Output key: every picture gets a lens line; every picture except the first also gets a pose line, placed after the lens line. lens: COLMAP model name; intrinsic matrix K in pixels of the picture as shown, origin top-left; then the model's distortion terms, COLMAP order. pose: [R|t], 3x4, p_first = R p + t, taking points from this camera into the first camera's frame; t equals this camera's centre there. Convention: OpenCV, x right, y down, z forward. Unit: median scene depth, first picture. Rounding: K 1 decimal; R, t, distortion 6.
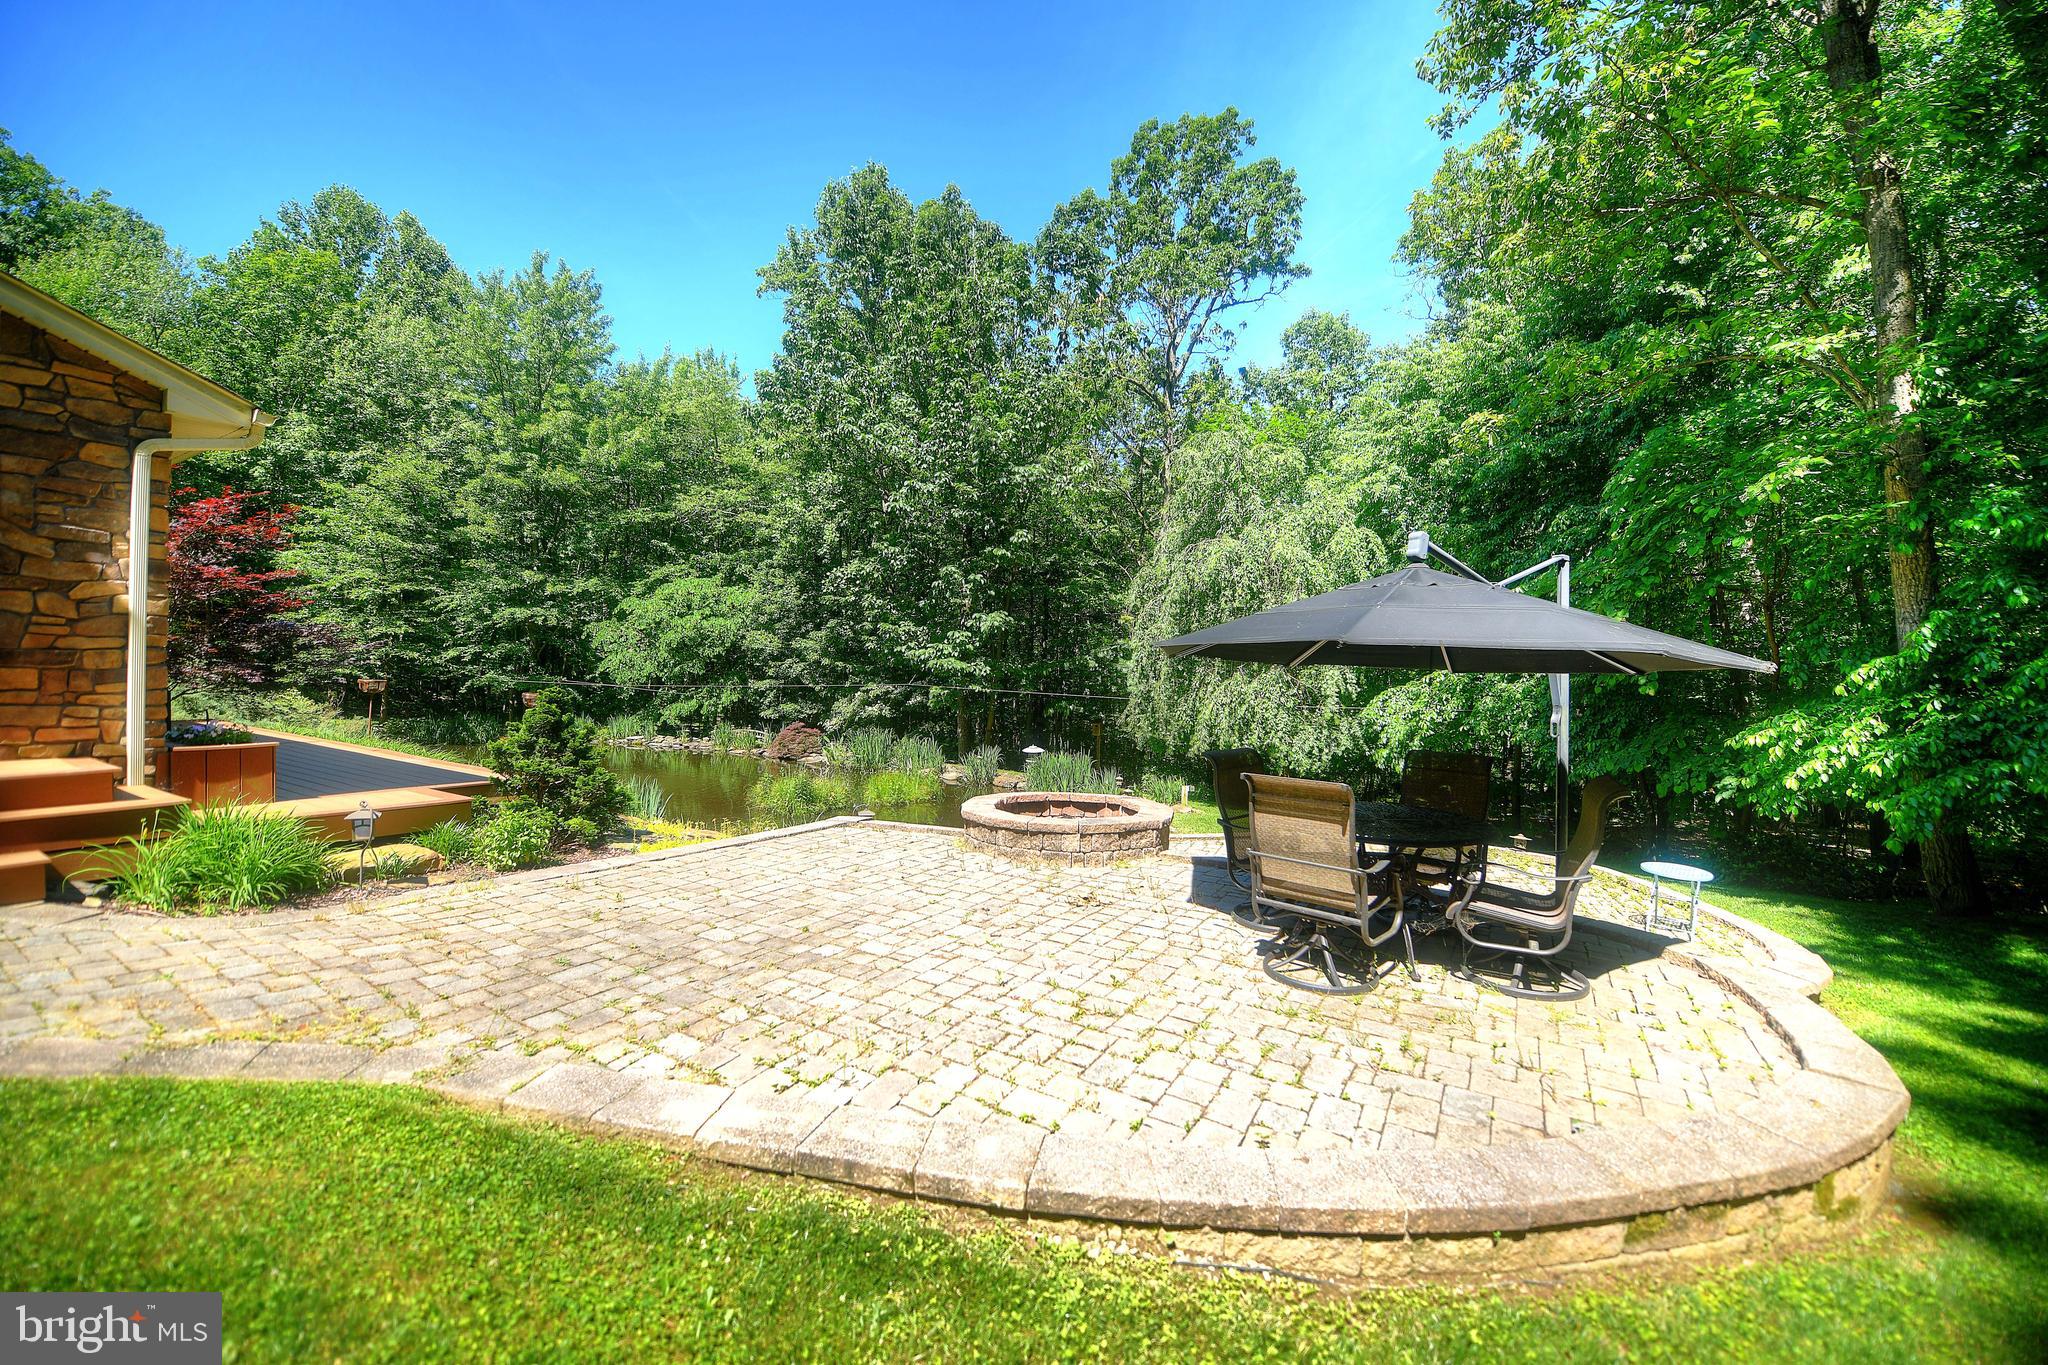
lens RADIAL K [[828.6, 0, 1036.7], [0, 828.6, 670.8], [0, 0, 1]] dist [-0.010761, -0.000070]
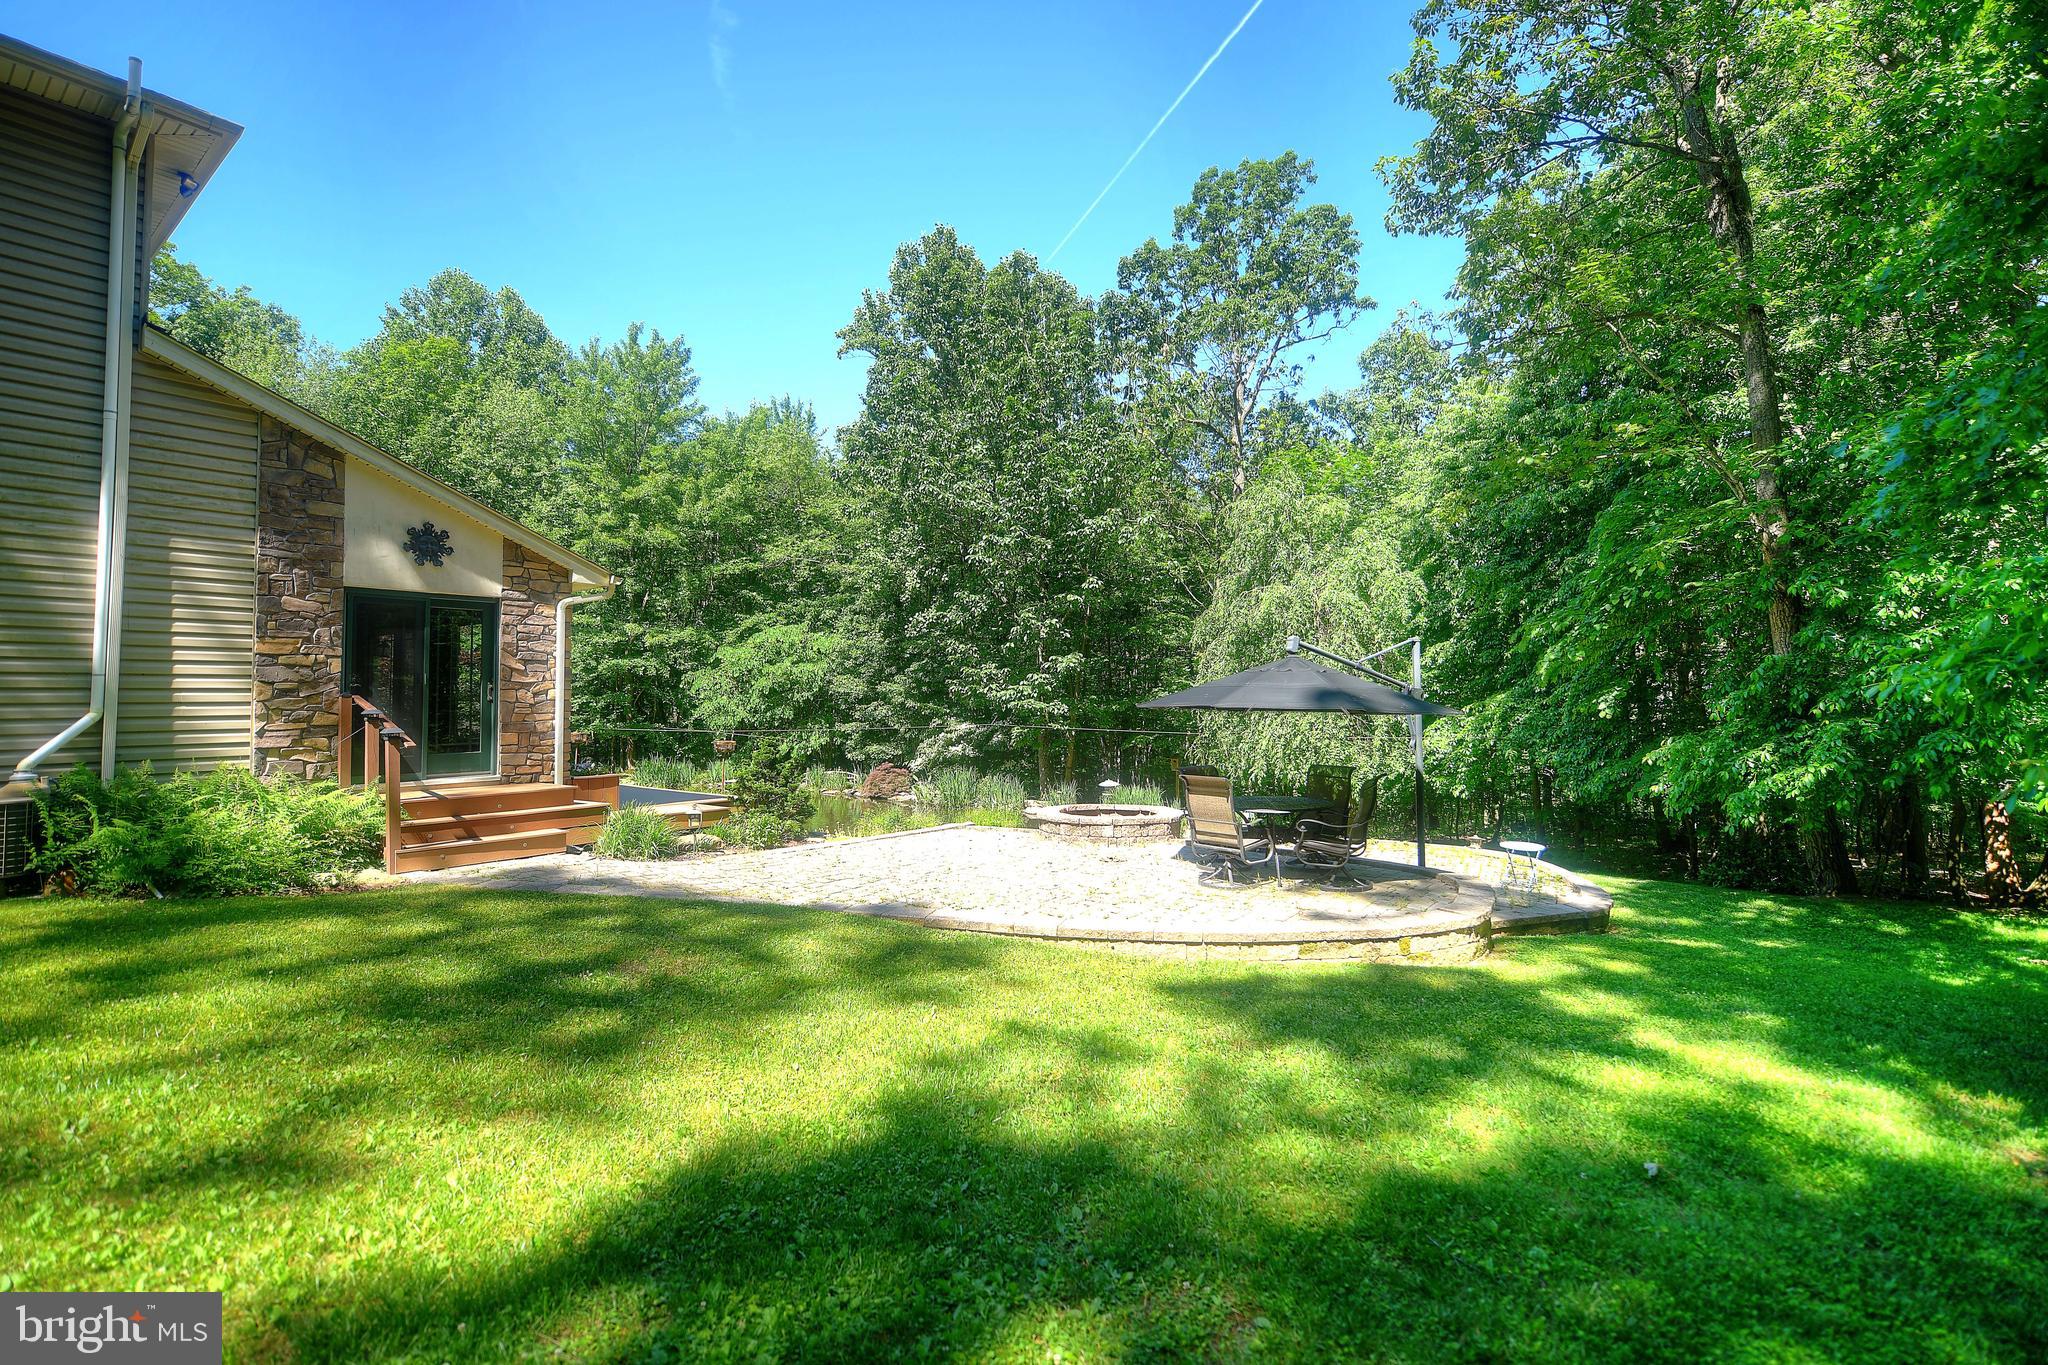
lens RADIAL K [[942.3, 0, 1027.7], [0, 942.3, 663.0], [0, 0, 1]] dist [0.001353, 0.000029]
pose [[0.993800, -0.029103, -0.107309, 0.017929], [0.024382, 0.998687, -0.045045, -0.005199], [0.108479, 0.042150, 0.993205, -0.148470]]
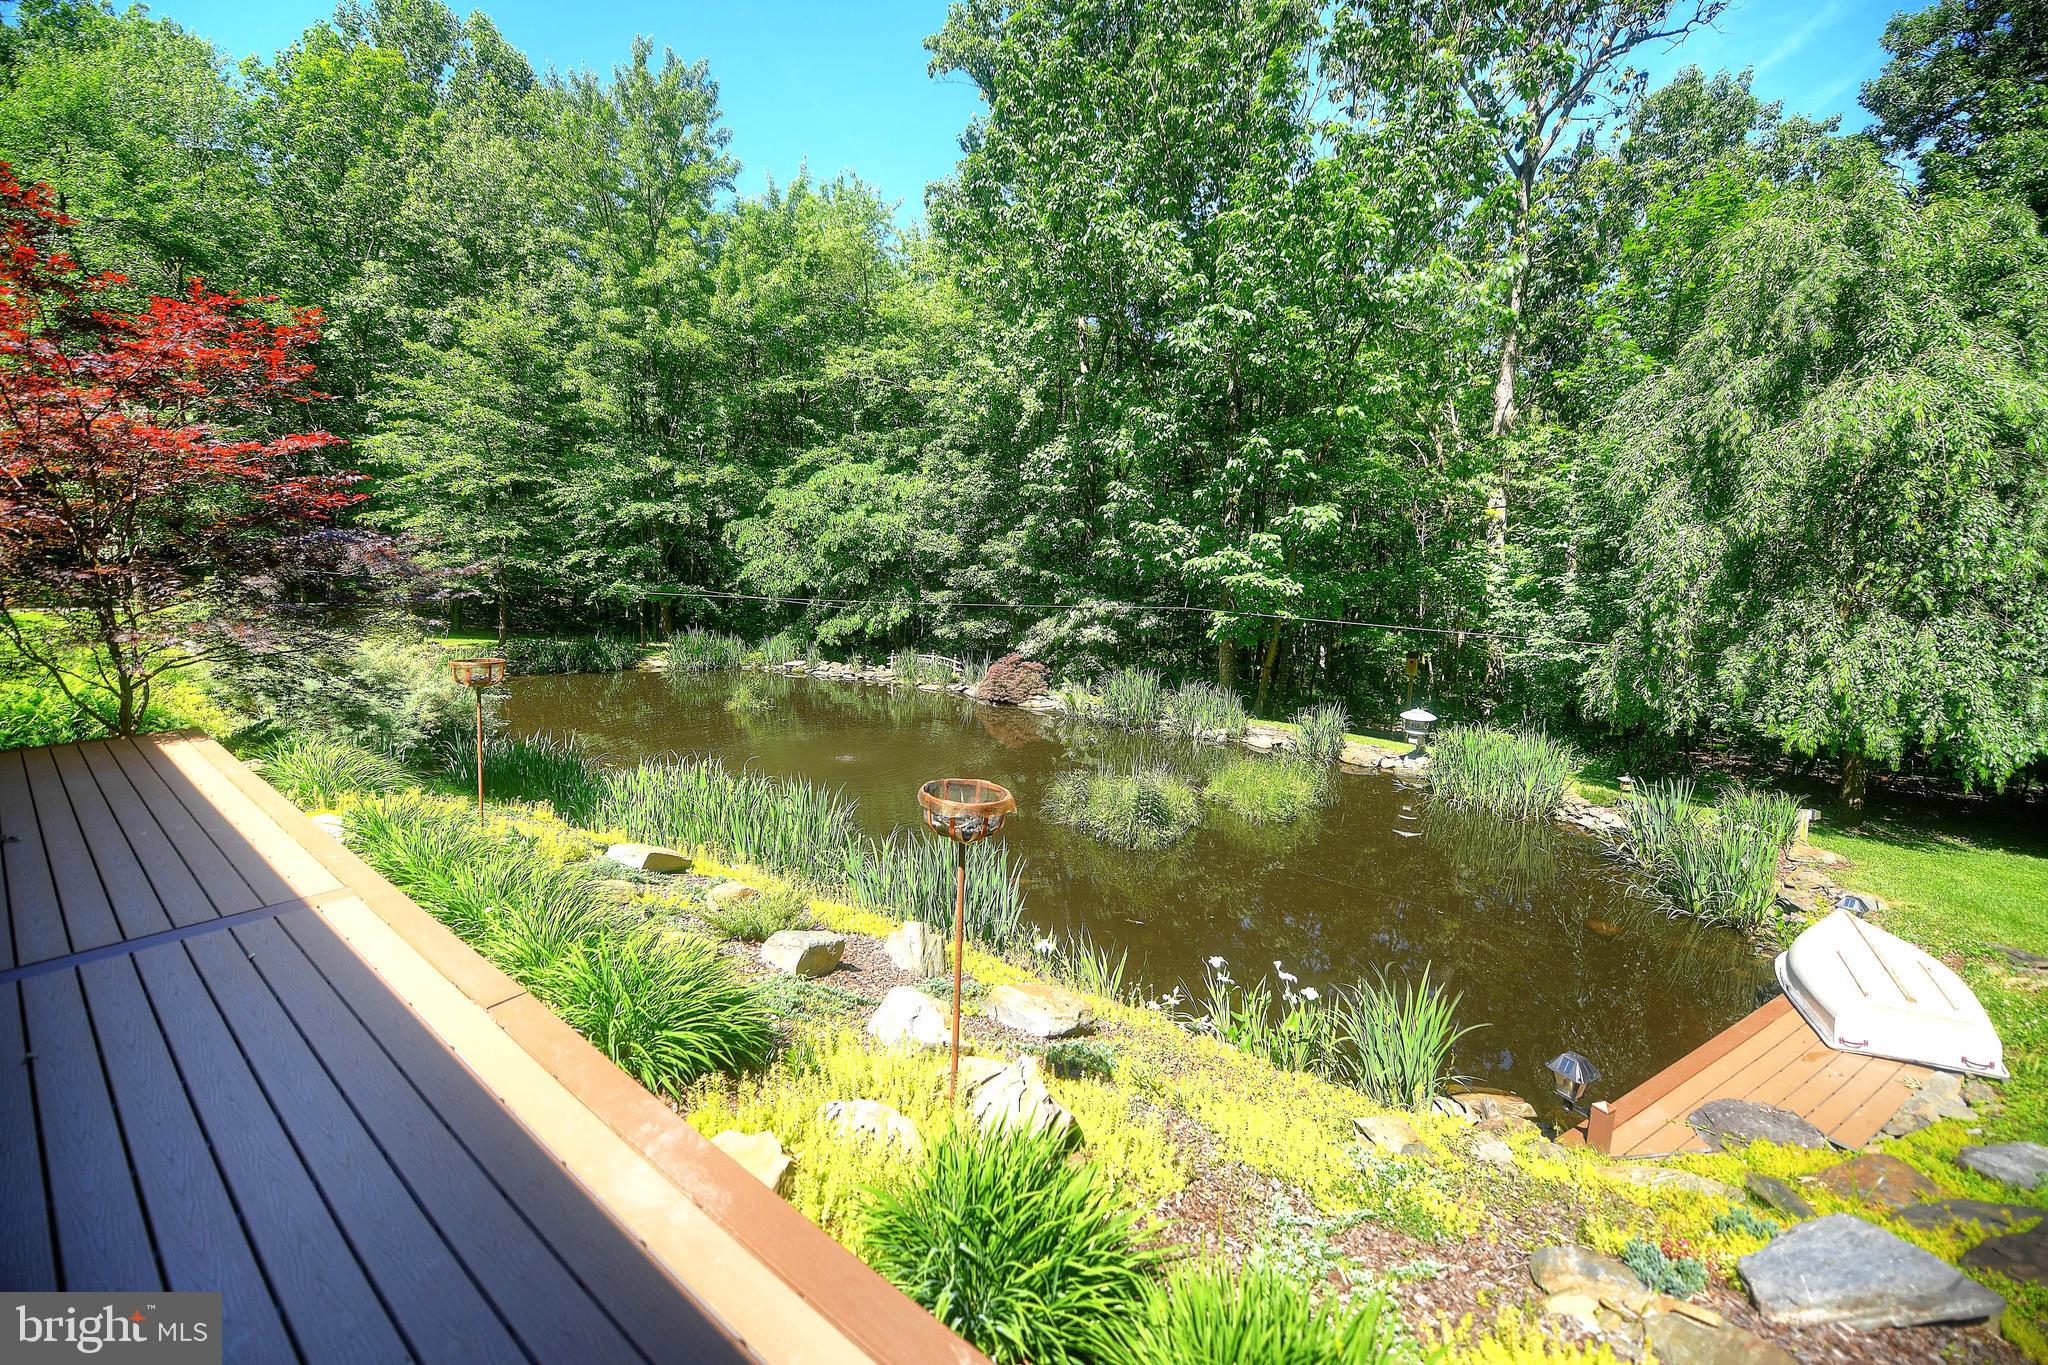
lens RADIAL K [[828.6, 0, 1036.7], [0, 828.6, 670.8], [0, 0, 1]] dist [-0.010761, -0.000070]
pose [[0.995296, 0.012946, -0.096009, -0.165850], [-0.000383, 0.991549, 0.129732, -0.017901], [0.096878, -0.129085, 0.986890, 0.211914]]
